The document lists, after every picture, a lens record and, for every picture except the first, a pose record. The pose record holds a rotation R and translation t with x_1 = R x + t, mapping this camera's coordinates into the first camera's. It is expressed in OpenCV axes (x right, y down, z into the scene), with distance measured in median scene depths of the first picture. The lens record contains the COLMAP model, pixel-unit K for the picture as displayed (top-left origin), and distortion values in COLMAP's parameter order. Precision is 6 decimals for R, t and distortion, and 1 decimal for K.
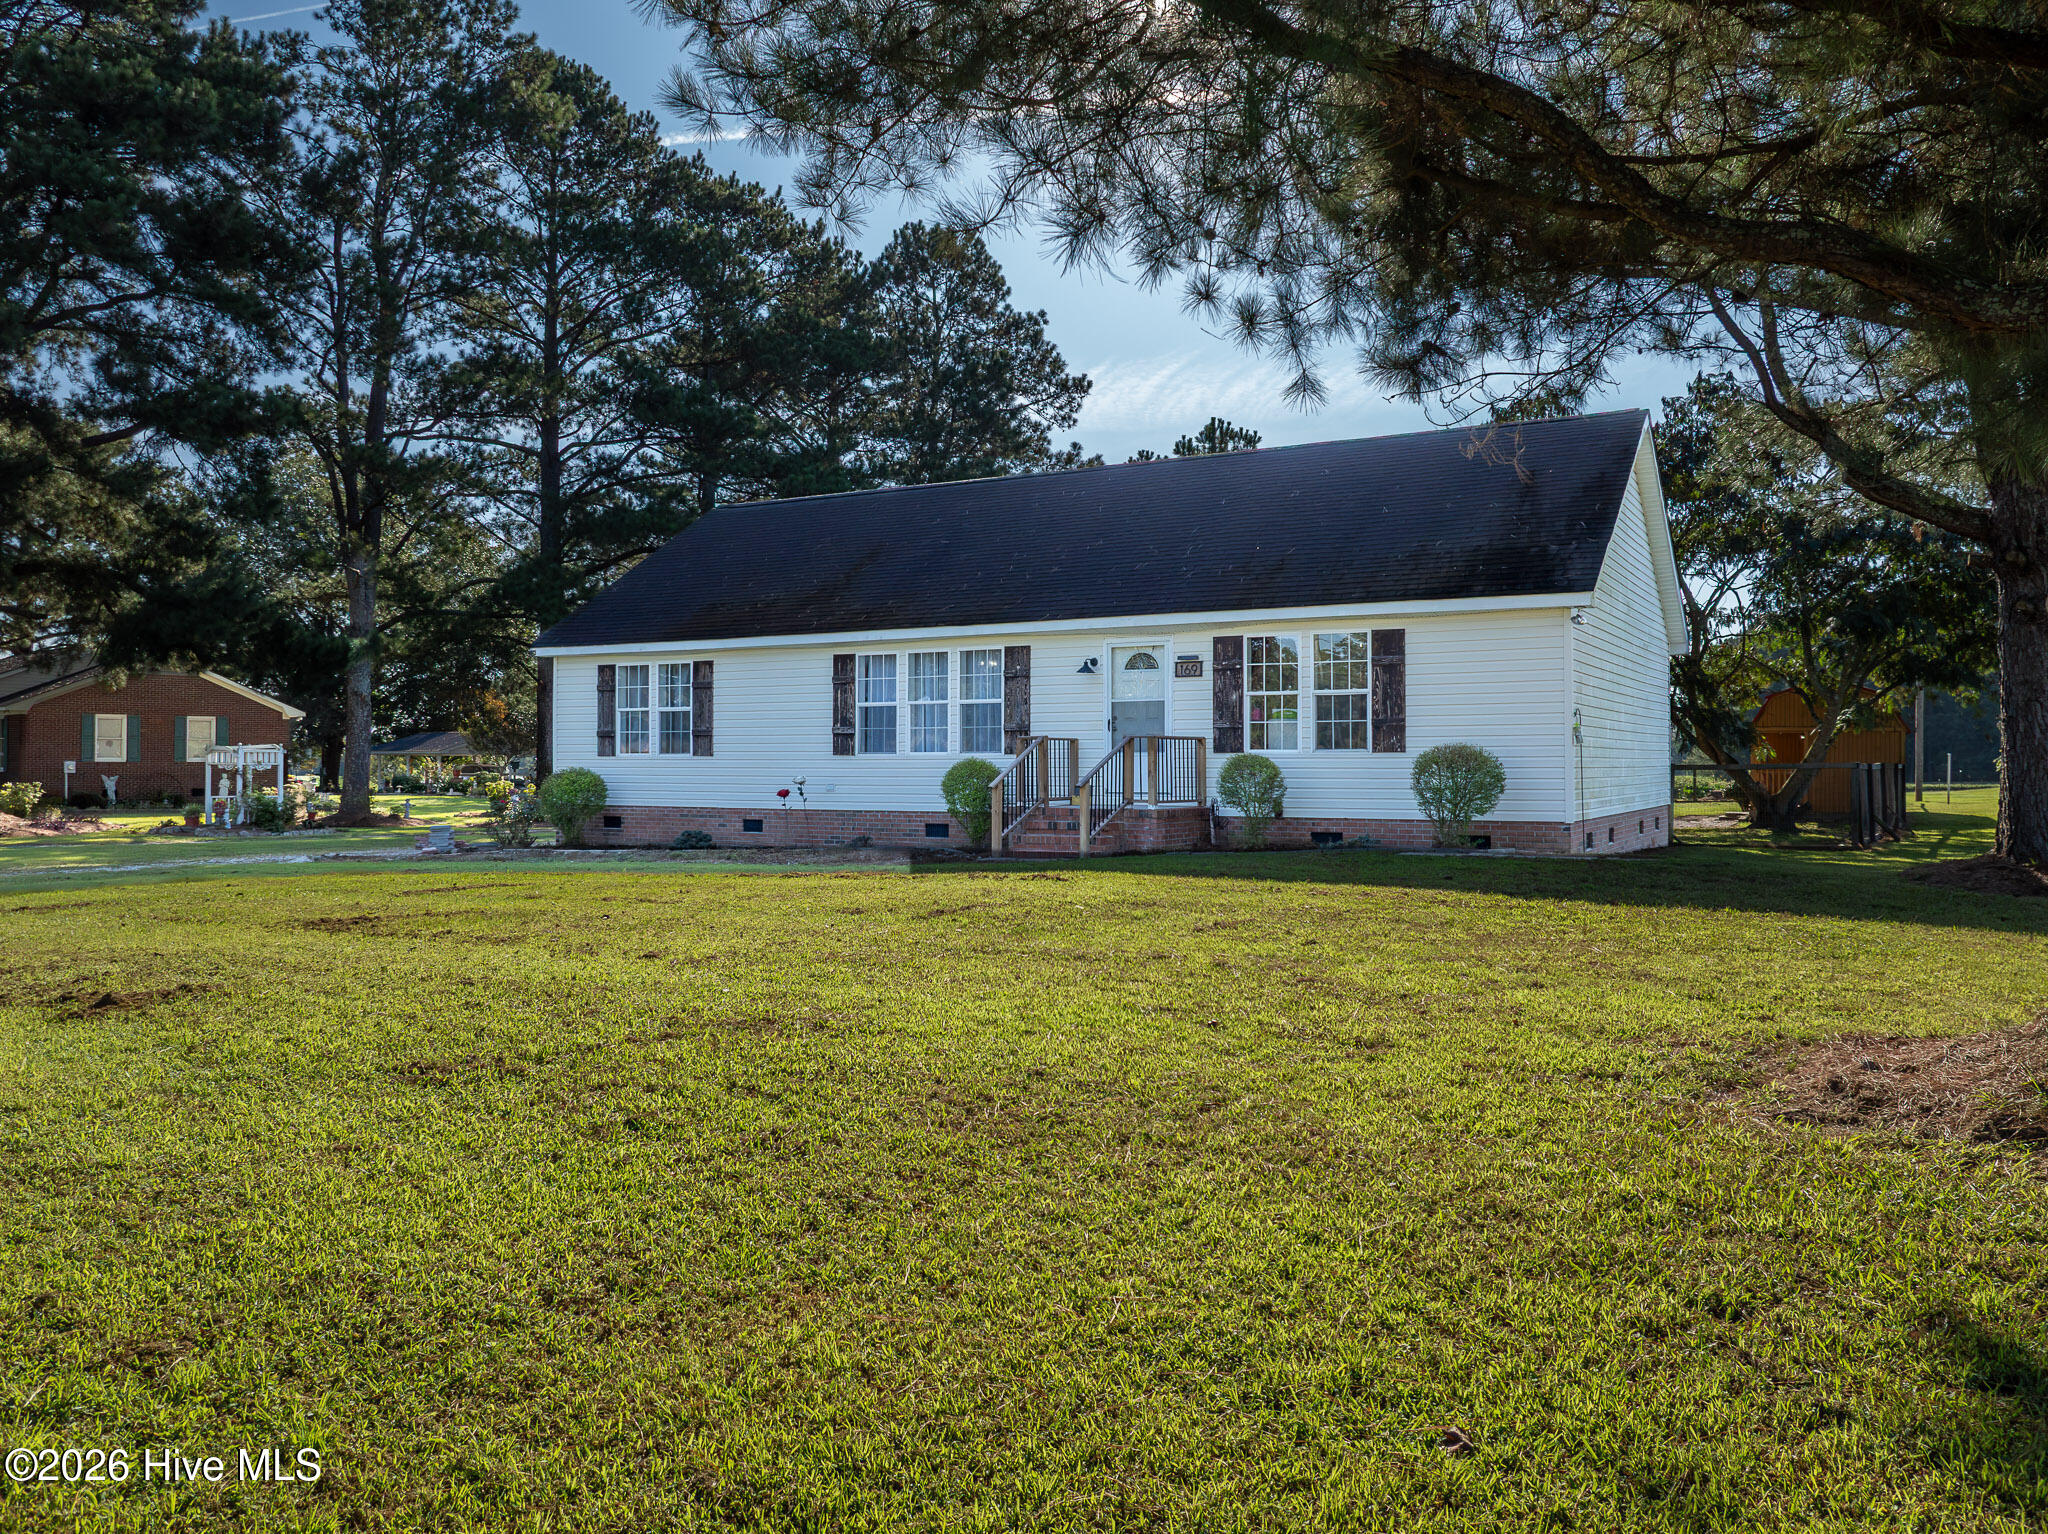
lens RADIAL K [[1462.8, 0, 1052.4], [0, 1462.8, 768.3], [0, 0, 1]] dist [-0.048413, -0.003553]
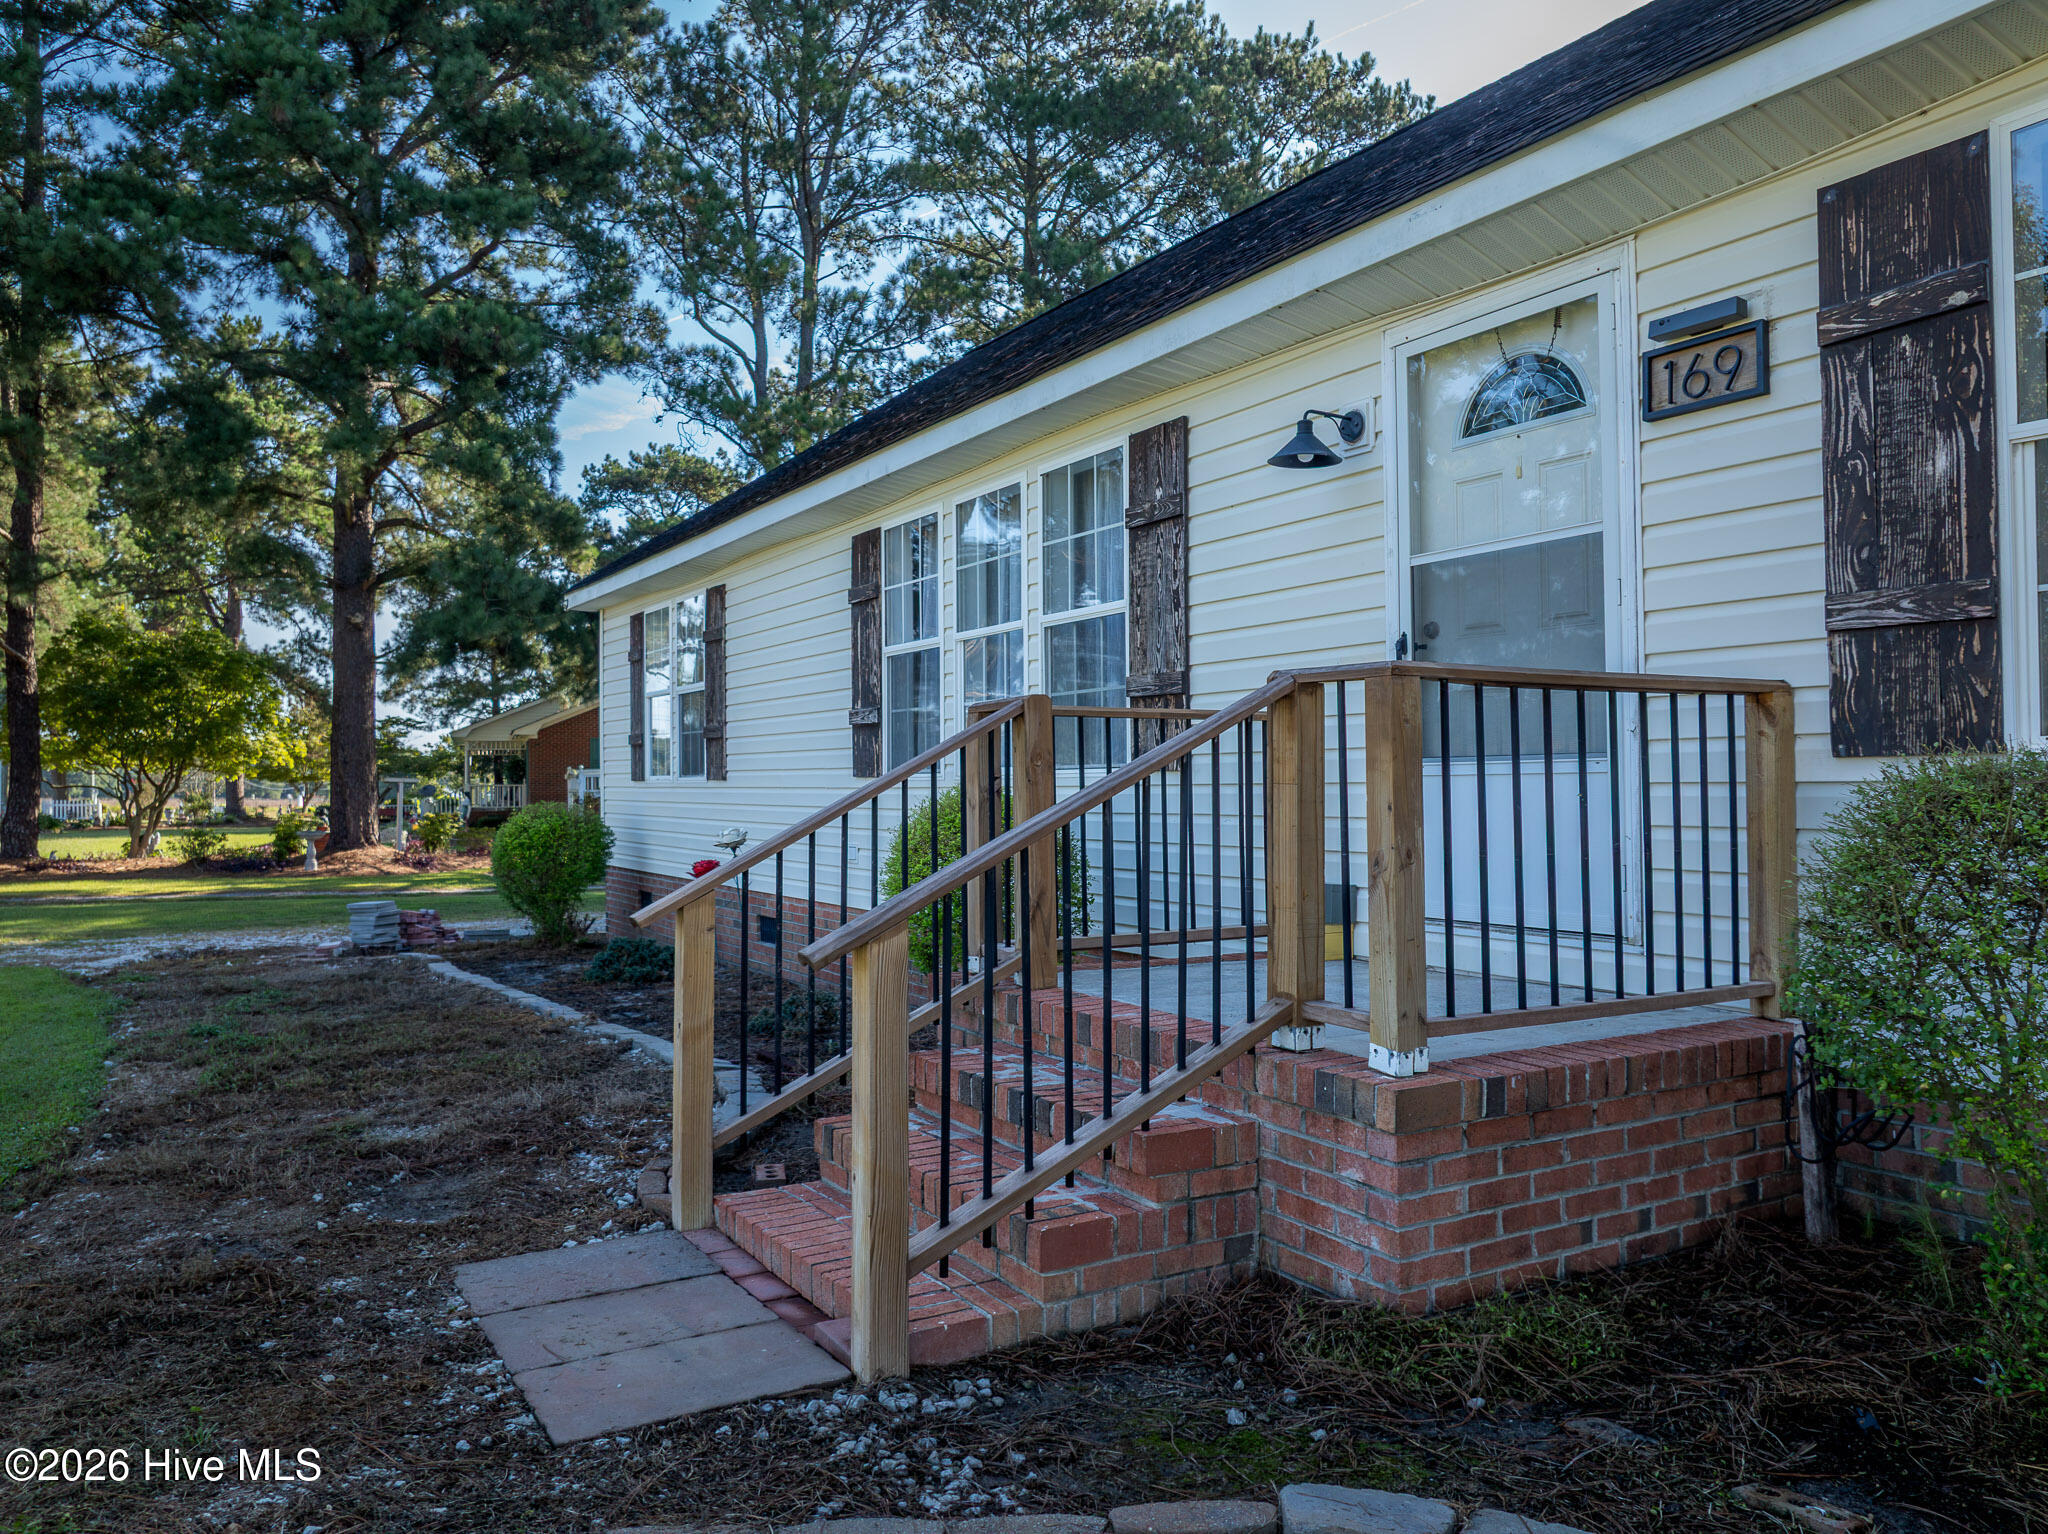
lens RADIAL K [[1414.1, 0, 1024.0], [0, 1414.1, 767.0], [0, 0, 1]] dist [-0.039968, -0.000978]
pose [[0.866273, -0.010457, -0.499461, 0.104768], [0.003600, 0.999886, -0.014691, -0.006390], [0.499557, 0.010928, 0.866212, 0.742091]]
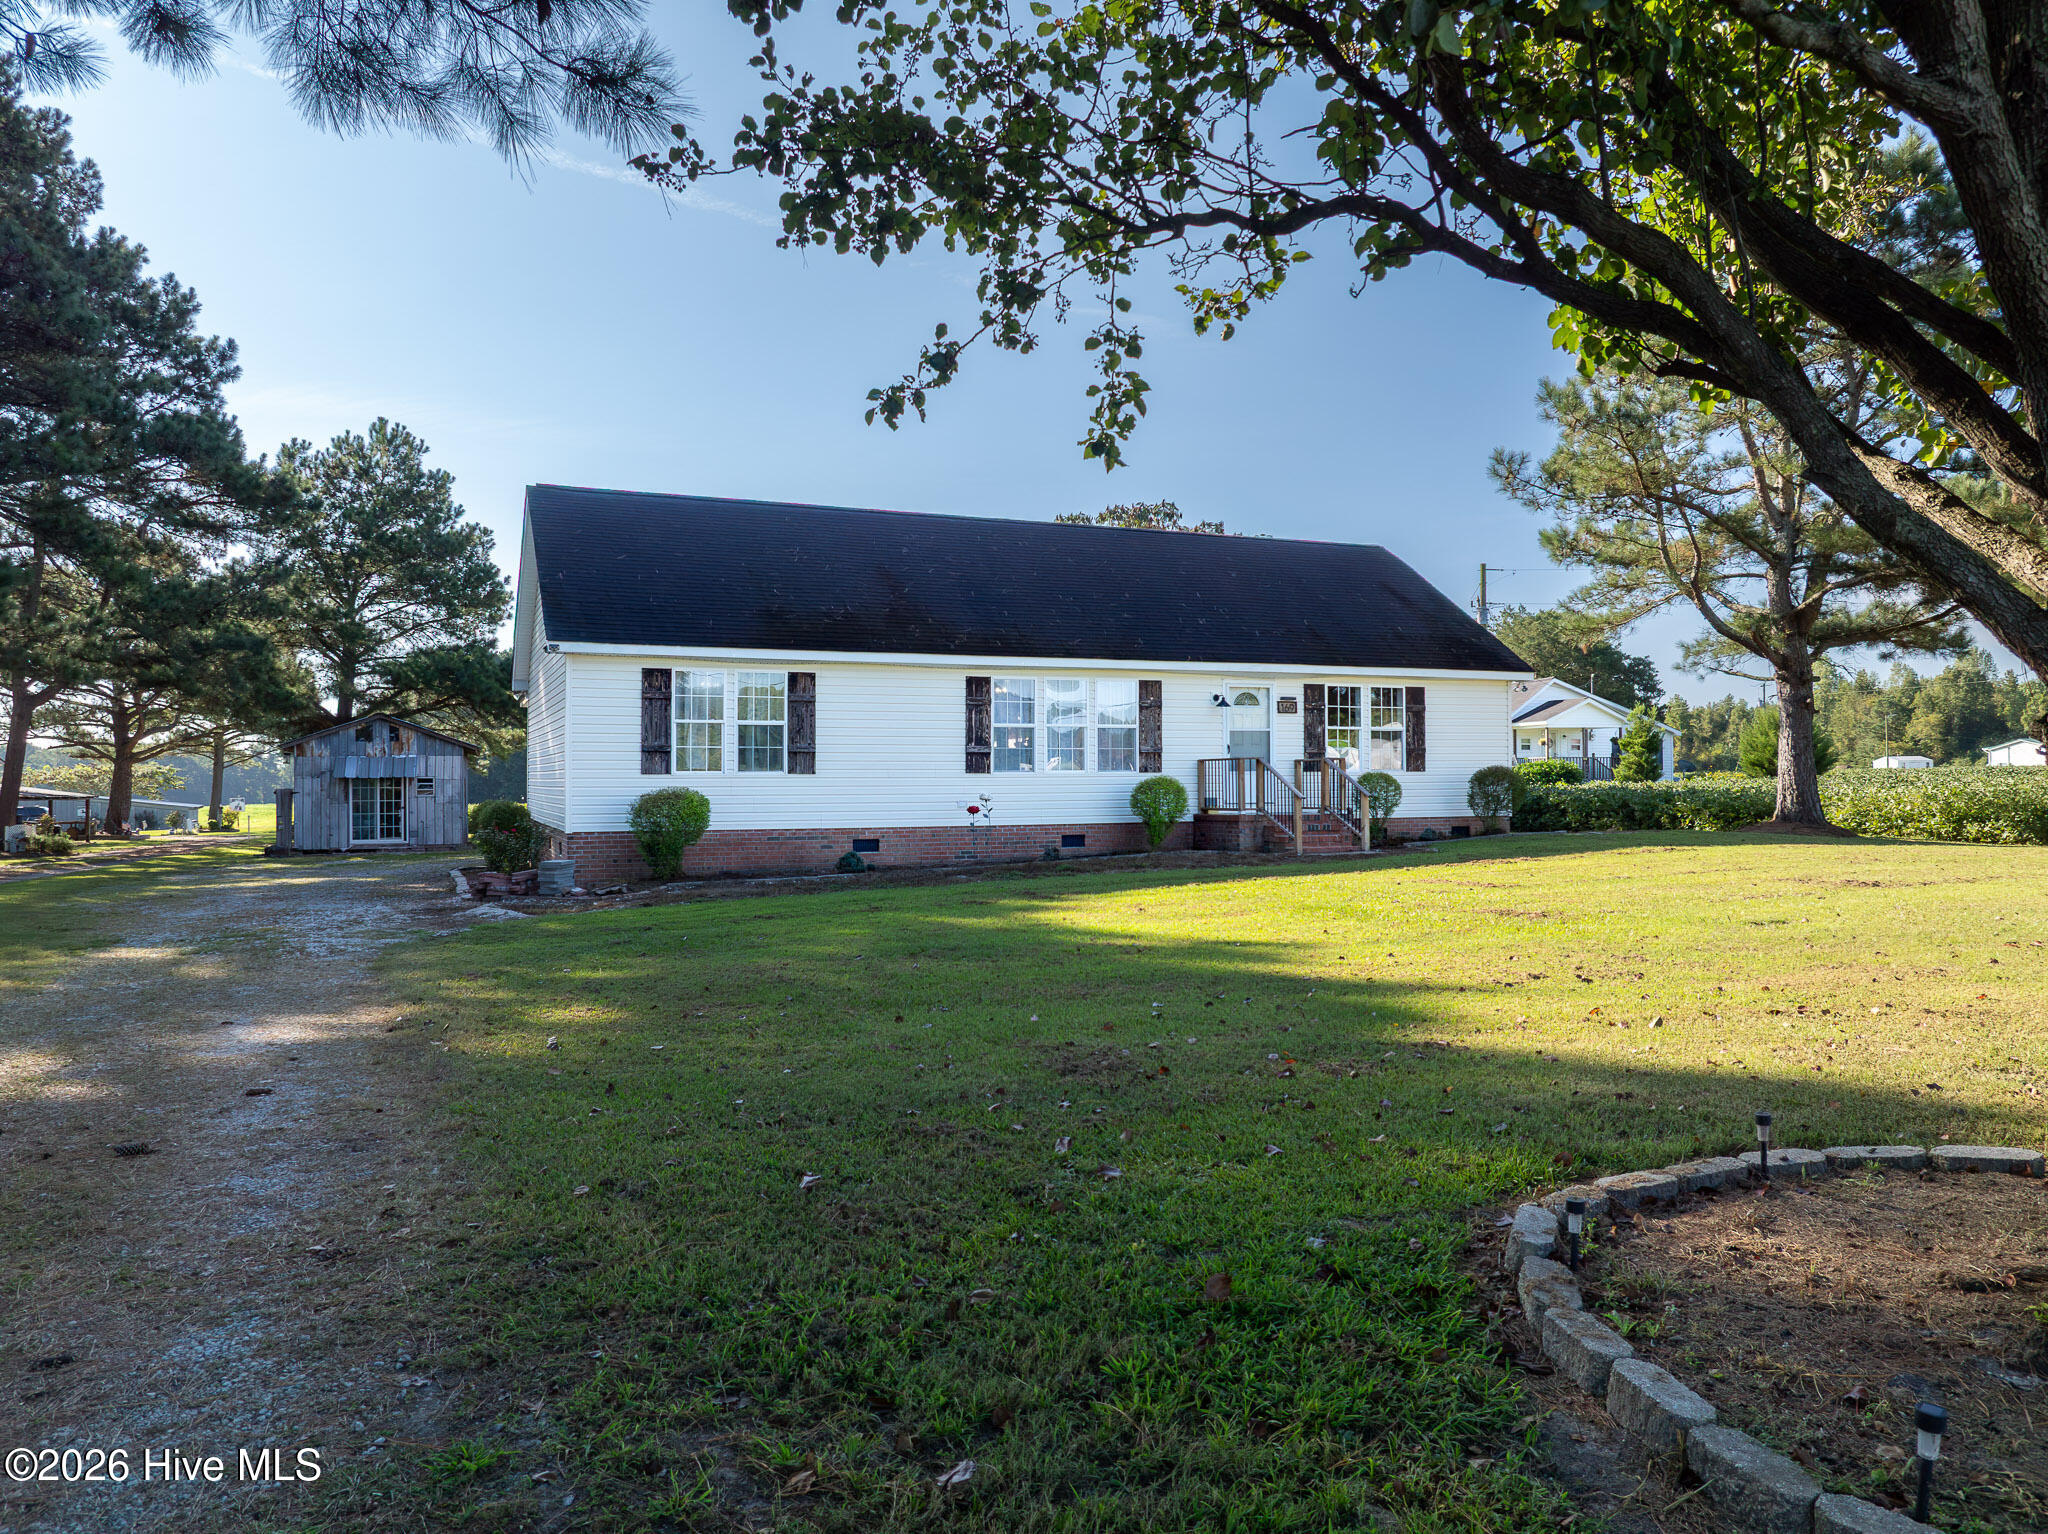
lens RADIAL K [[1446.7, 0, 1031.1], [0, 1446.7, 763.5], [0, 0, 1]] dist [-0.038535, 0.002536]
pose [[0.643685, 0.007985, 0.765249, -0.999262], [0.008400, 0.999812, -0.017499, 0.002723], [-0.765245, 0.017692, 0.643496, 0.335505]]
